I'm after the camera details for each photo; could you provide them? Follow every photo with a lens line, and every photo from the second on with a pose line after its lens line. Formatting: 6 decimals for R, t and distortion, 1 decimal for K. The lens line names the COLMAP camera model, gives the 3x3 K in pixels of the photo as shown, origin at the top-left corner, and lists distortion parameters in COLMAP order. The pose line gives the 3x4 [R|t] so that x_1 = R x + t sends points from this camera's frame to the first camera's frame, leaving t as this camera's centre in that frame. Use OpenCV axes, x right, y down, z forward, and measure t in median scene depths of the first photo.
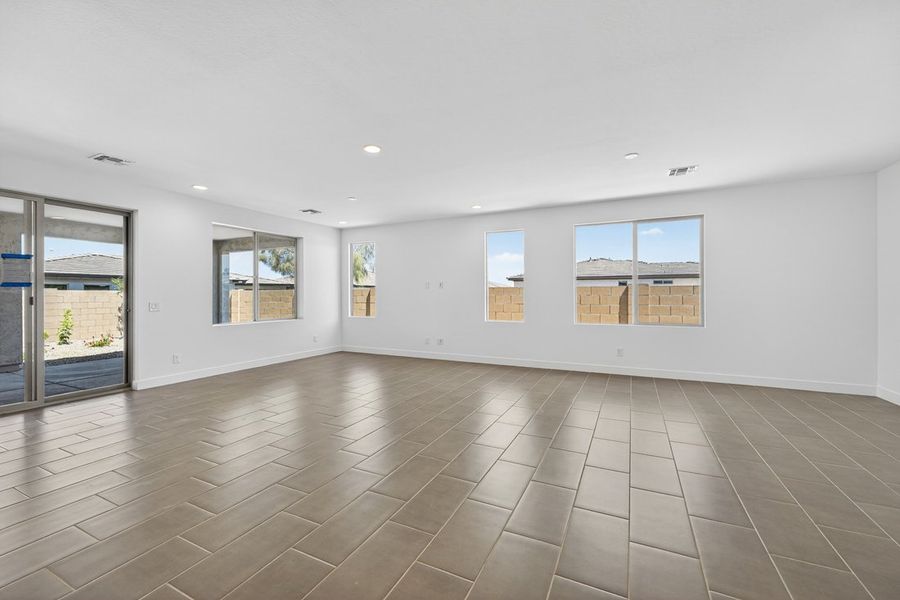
lens RADIAL K [[371.1, 0, 447.9], [0, 371.1, 297.0], [0, 0, 1]] dist [0.000036, -0.000524]
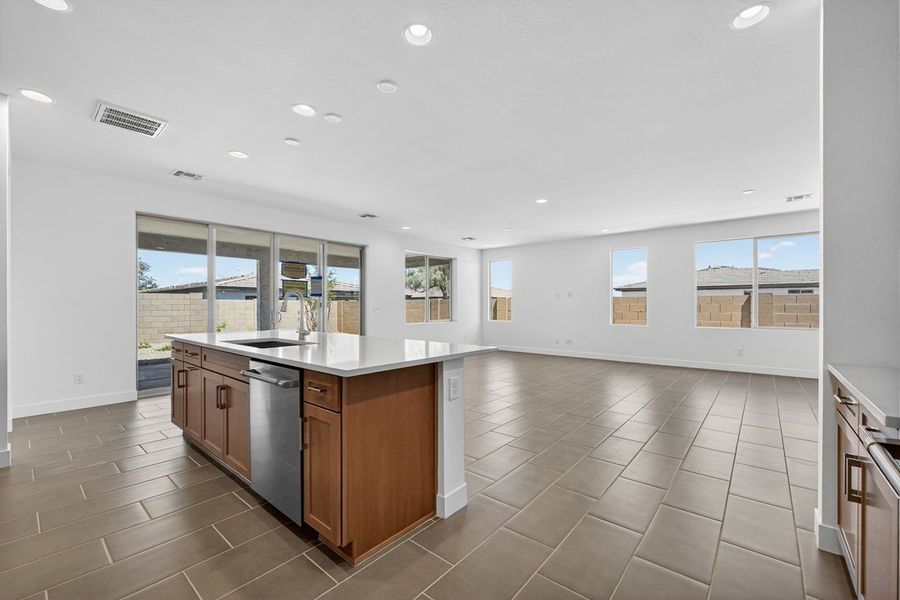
lens RADIAL K [[371.1, 0, 456.4], [0, 371.1, 303.7], [0, 0, 1]] dist [0.000036, -0.000524]
pose [[0.971891, 0.002313, -0.235420, -0.092382], [-0.004880, 0.999935, -0.010321, 0.011319], [0.235381, 0.011180, 0.971839, -0.252131]]
